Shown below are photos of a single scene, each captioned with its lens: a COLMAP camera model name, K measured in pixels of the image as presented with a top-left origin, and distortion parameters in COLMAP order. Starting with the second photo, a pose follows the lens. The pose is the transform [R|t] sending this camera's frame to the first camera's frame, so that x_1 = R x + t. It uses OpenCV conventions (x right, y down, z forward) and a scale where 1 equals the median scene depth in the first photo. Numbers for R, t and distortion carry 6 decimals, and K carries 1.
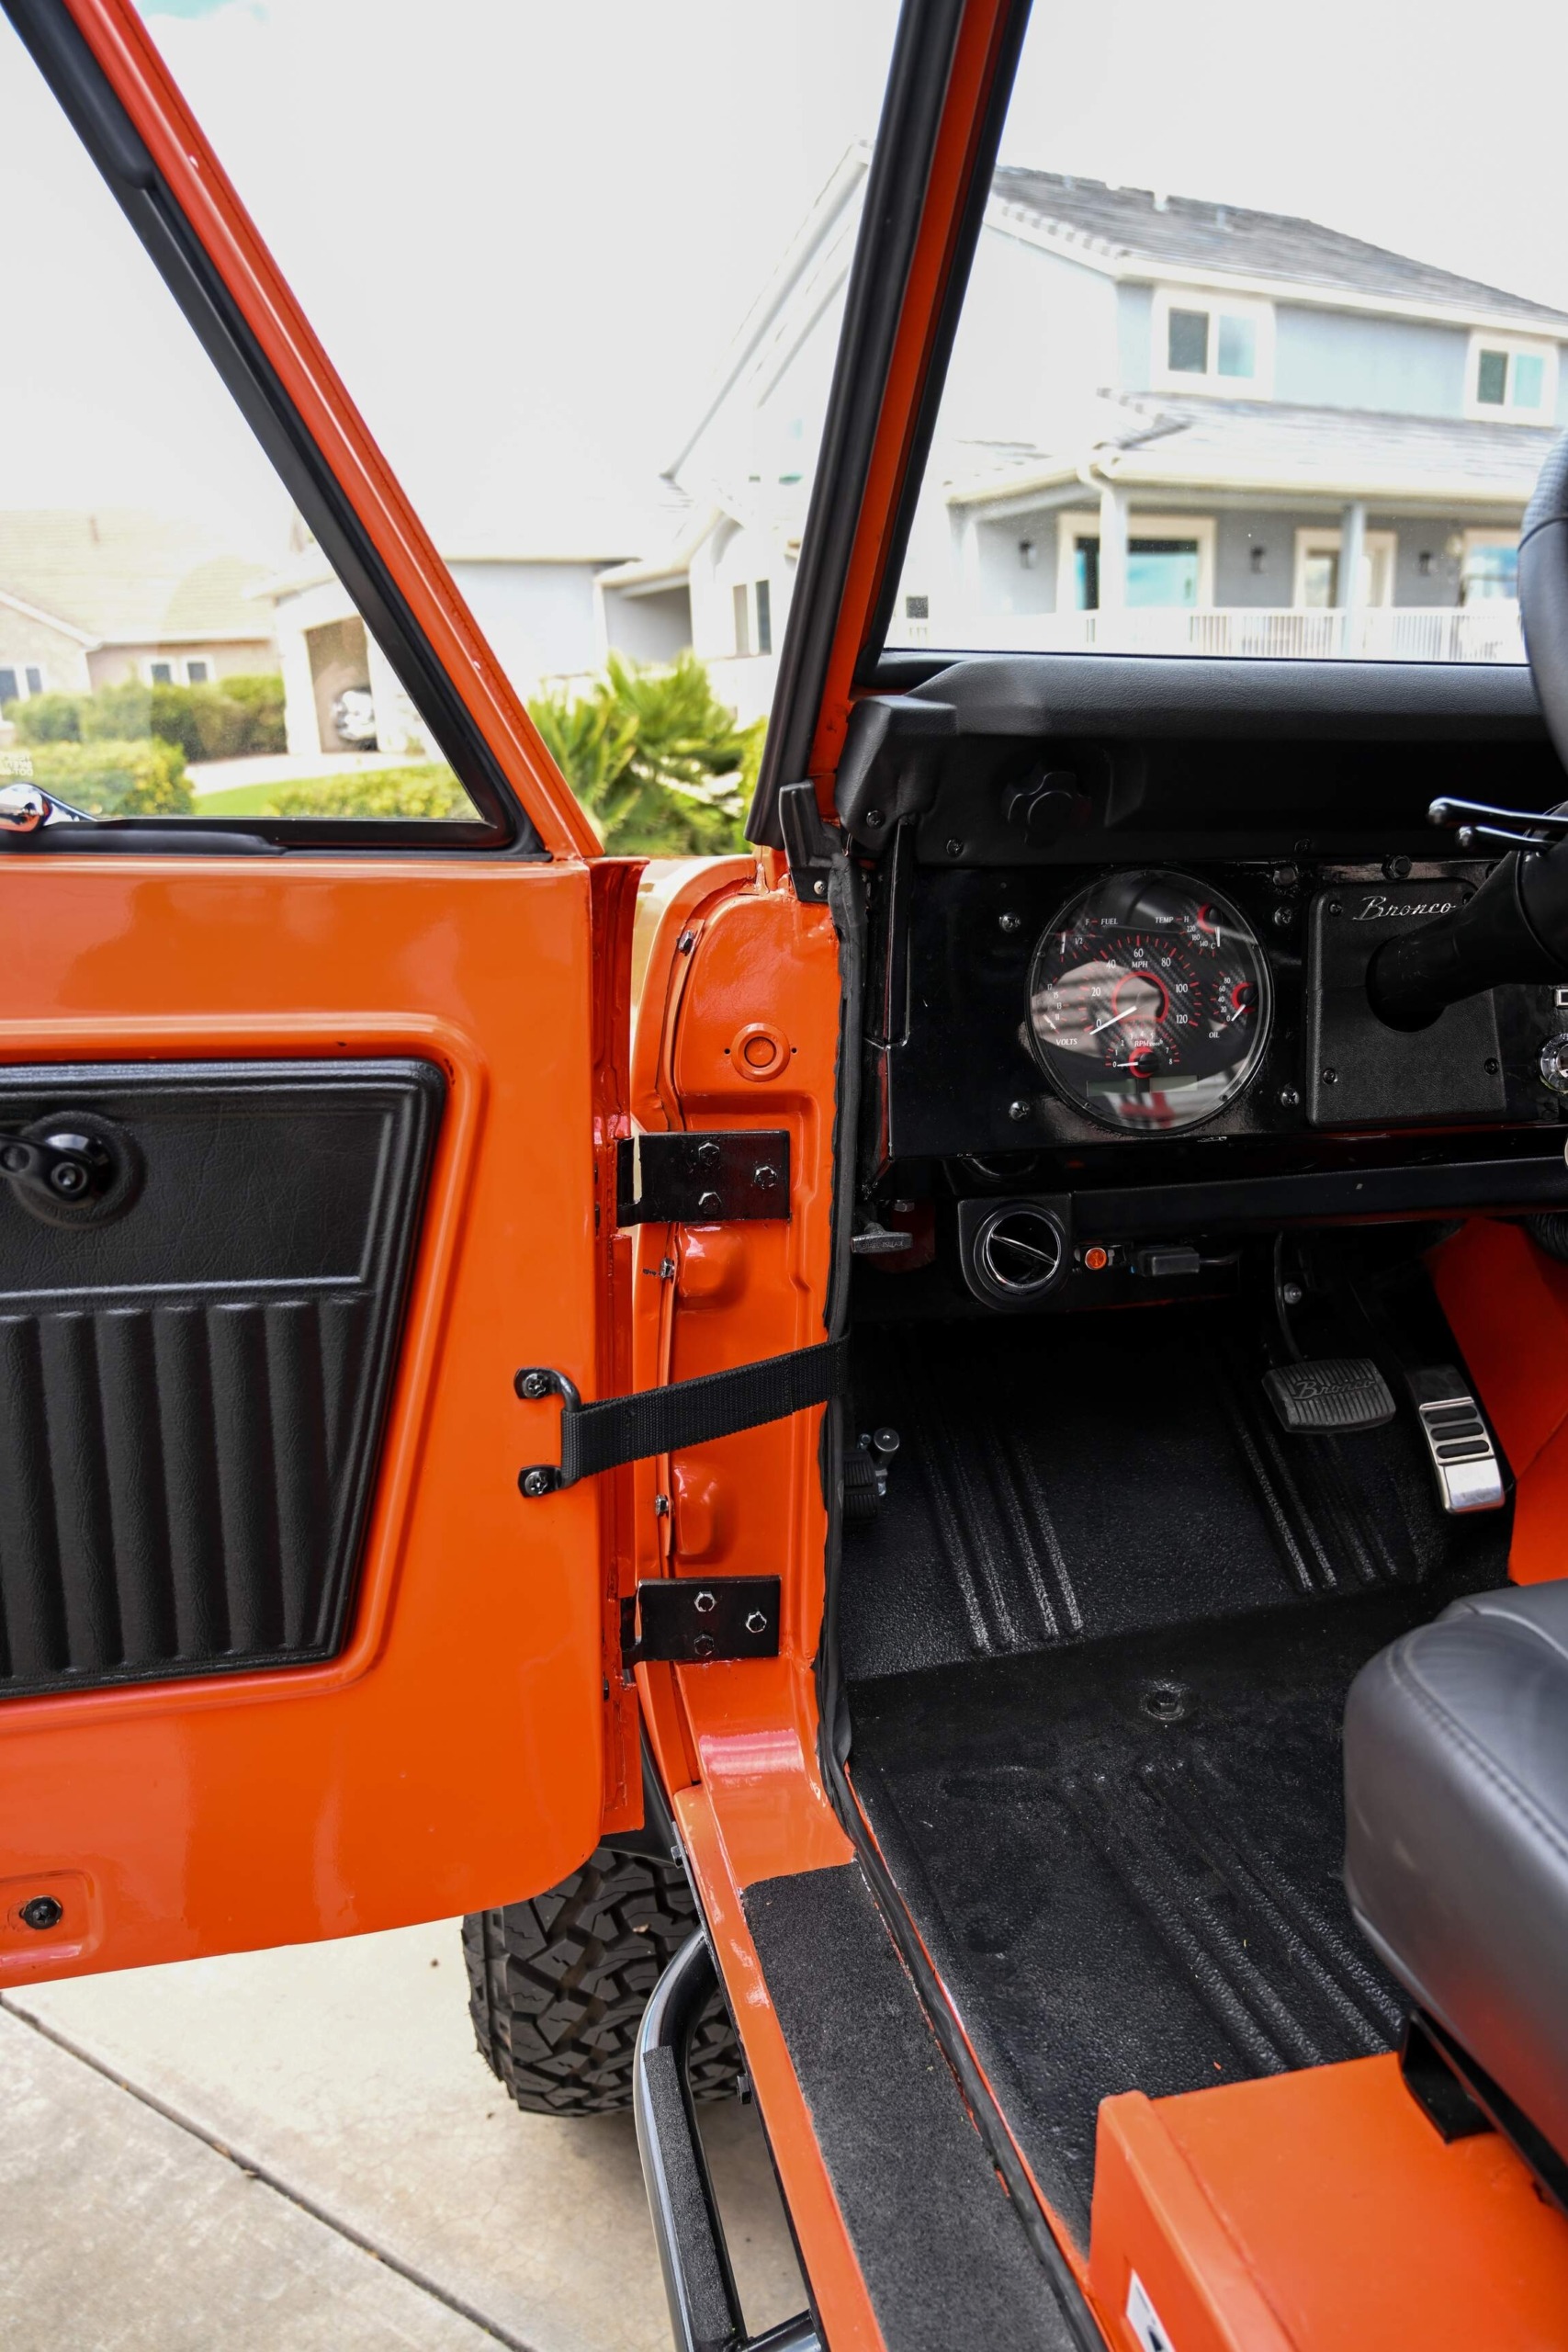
lens RADIAL K [[1532.8, 0, 784.0], [0, 1532.8, 1176.0], [0, 0, 1]] dist [-0.008366, -0.001143]
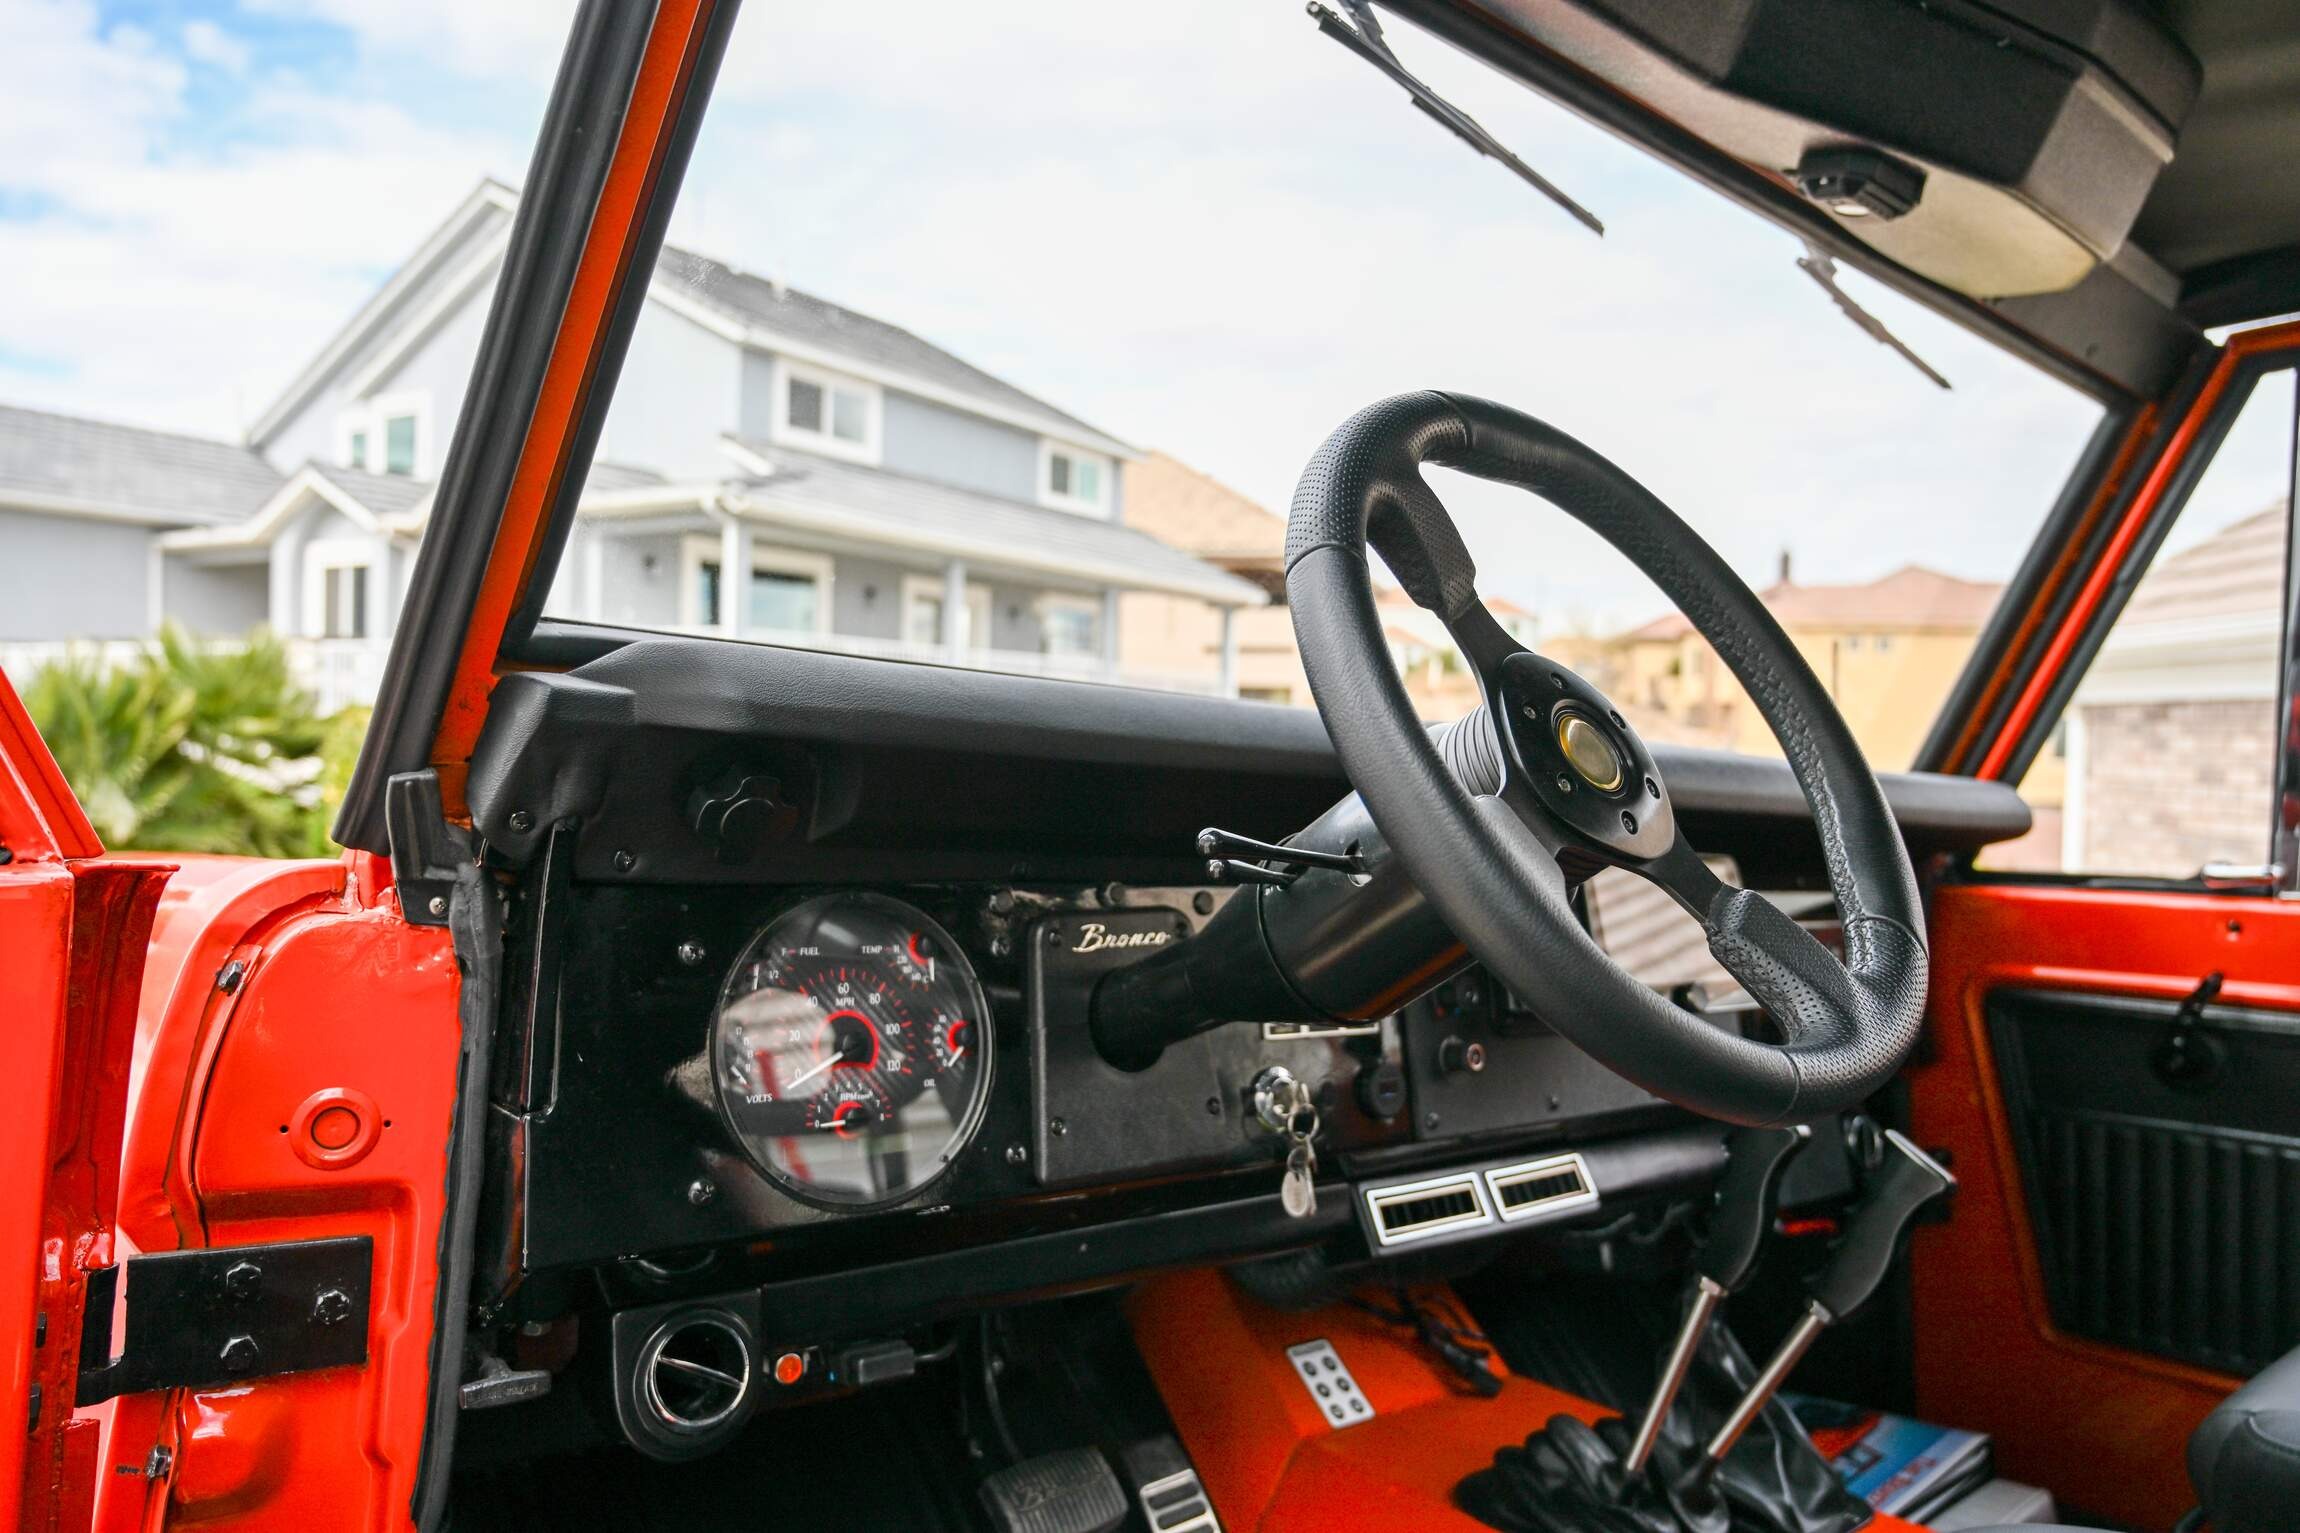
lens RADIAL K [[1534.0, 0, 1133.2], [0, 1534.0, 767.7], [0, 0, 1]] dist [-0.008984, 0.001459]
pose [[0.893926, 0.057748, 0.444478, -0.007041], [0.062141, 0.966121, -0.250497, -0.029786], [-0.443886, 0.251546, 0.860052, 0.121799]]
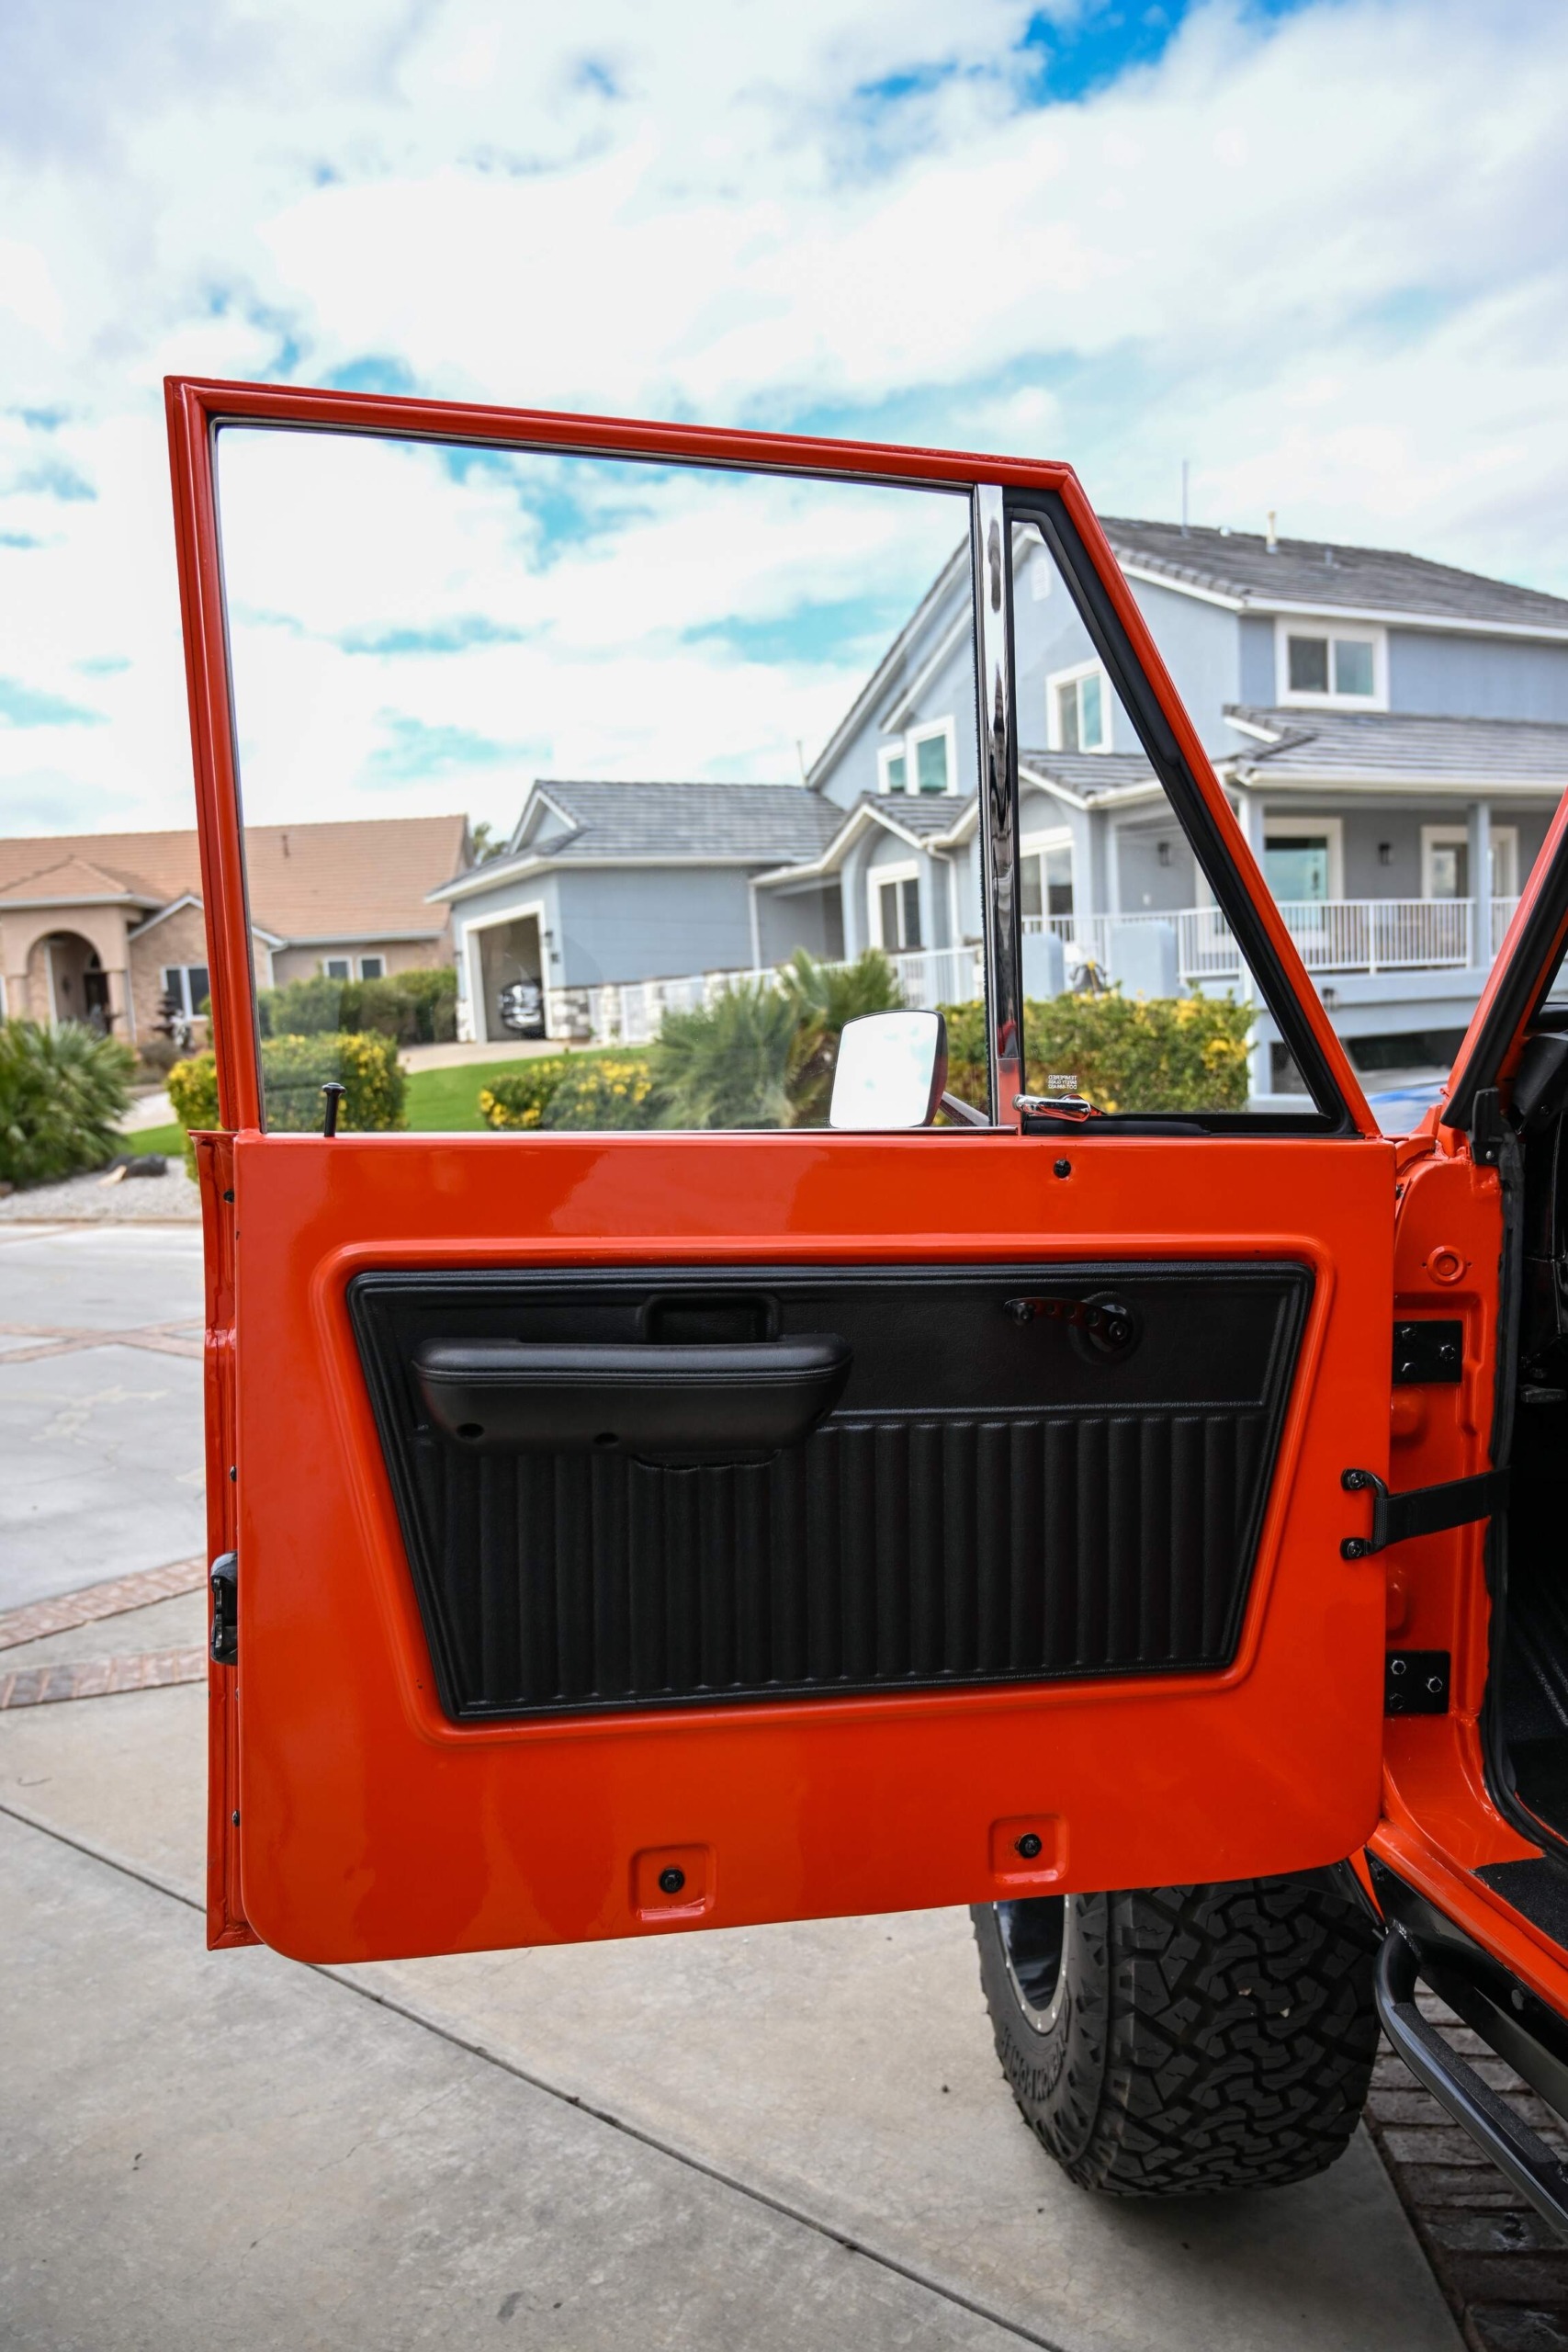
lens RADIAL K [[1532.8, 0, 784.0], [0, 1532.8, 1176.0], [0, 0, 1]] dist [-0.008366, -0.001143]
pose [[0.997320, -0.003576, -0.073078, -0.396103], [-0.009422, 0.984213, -0.176740, 0.073228], [0.072556, 0.176954, 0.981541, -0.367498]]
